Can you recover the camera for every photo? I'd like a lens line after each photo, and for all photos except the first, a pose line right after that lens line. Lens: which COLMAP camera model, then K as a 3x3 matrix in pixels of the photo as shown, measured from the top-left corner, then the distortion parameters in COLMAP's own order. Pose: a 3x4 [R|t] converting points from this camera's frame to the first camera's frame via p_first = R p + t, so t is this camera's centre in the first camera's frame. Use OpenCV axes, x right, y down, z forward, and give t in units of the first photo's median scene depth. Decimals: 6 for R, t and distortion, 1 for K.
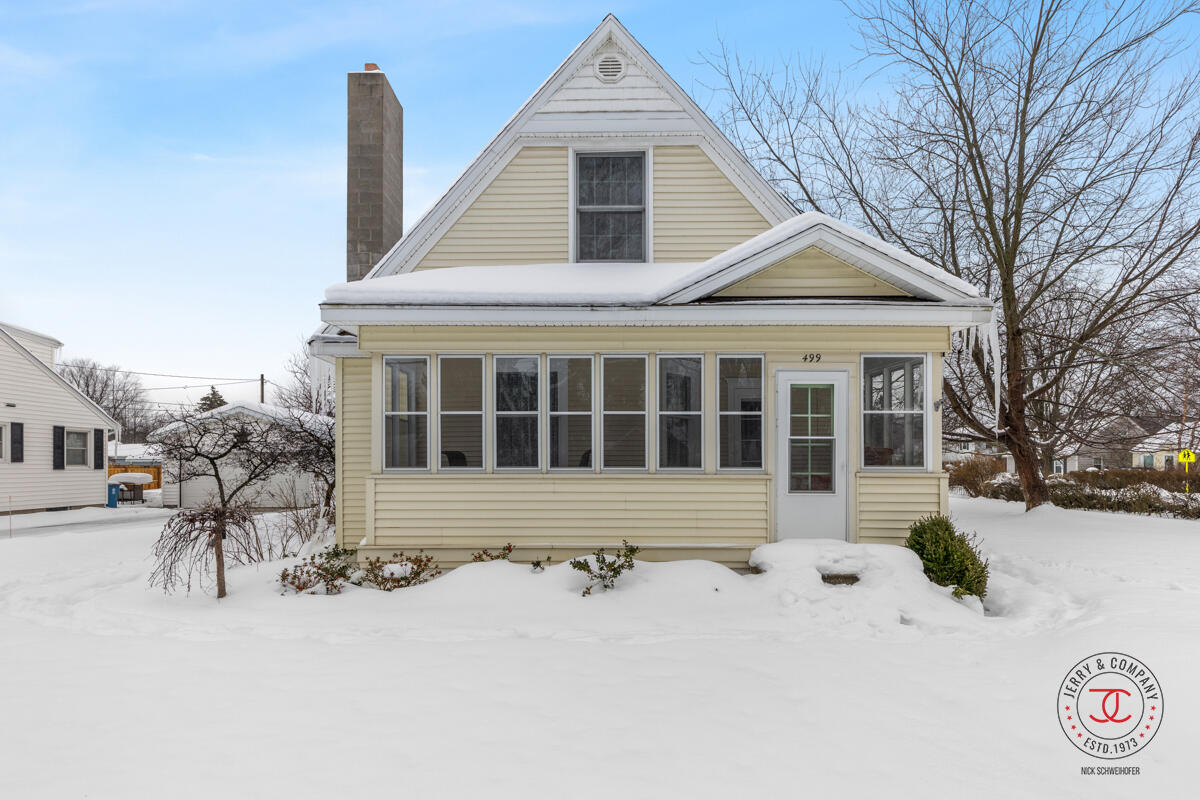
lens RADIAL K [[587.1, 0, 600.1], [0, 587.1, 468.0], [0, 0, 1]] dist [0.002076, 0.000201]
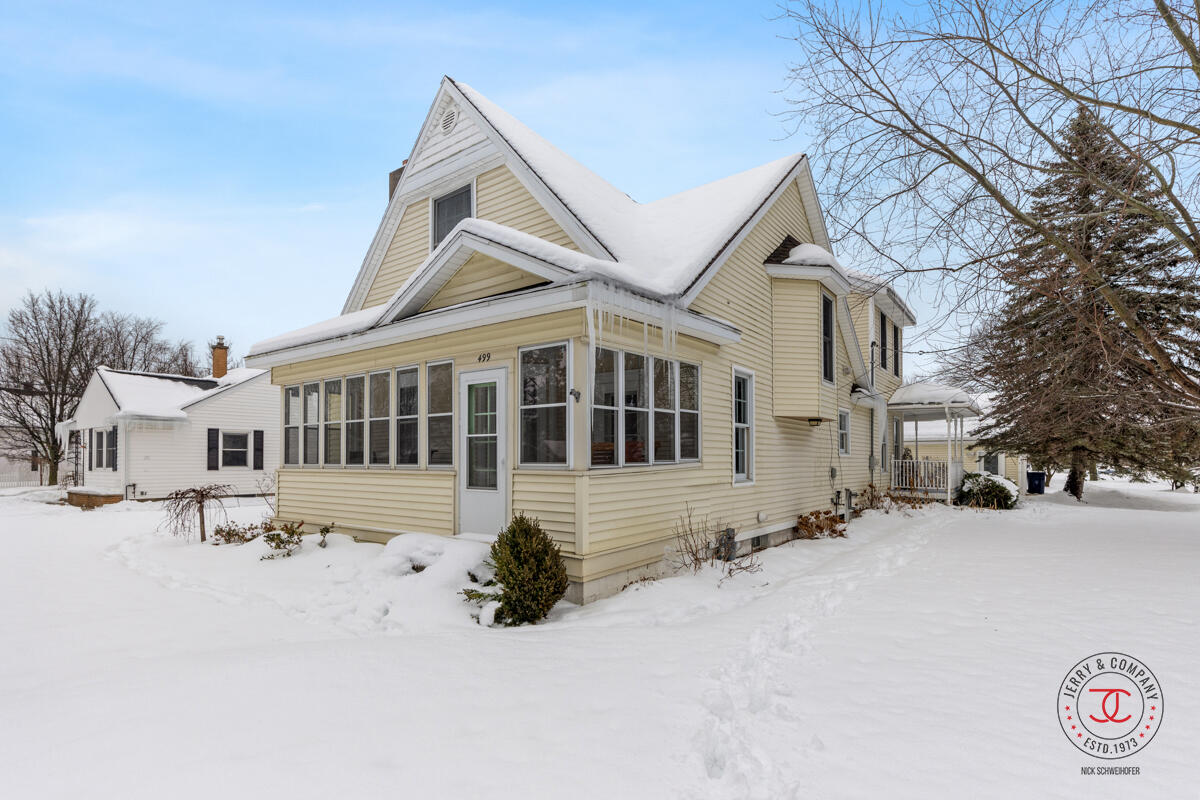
lens RADIAL K [[579.3, 0, 600.0], [0, 579.3, 453.5], [0, 0, 1]] dist [-0.000063, -0.000045]
pose [[0.813395, -0.007953, -0.581658, 1.112969], [0.000369, 0.999913, -0.013156, -0.006321], [0.581712, 0.010487, 0.813327, 0.295319]]
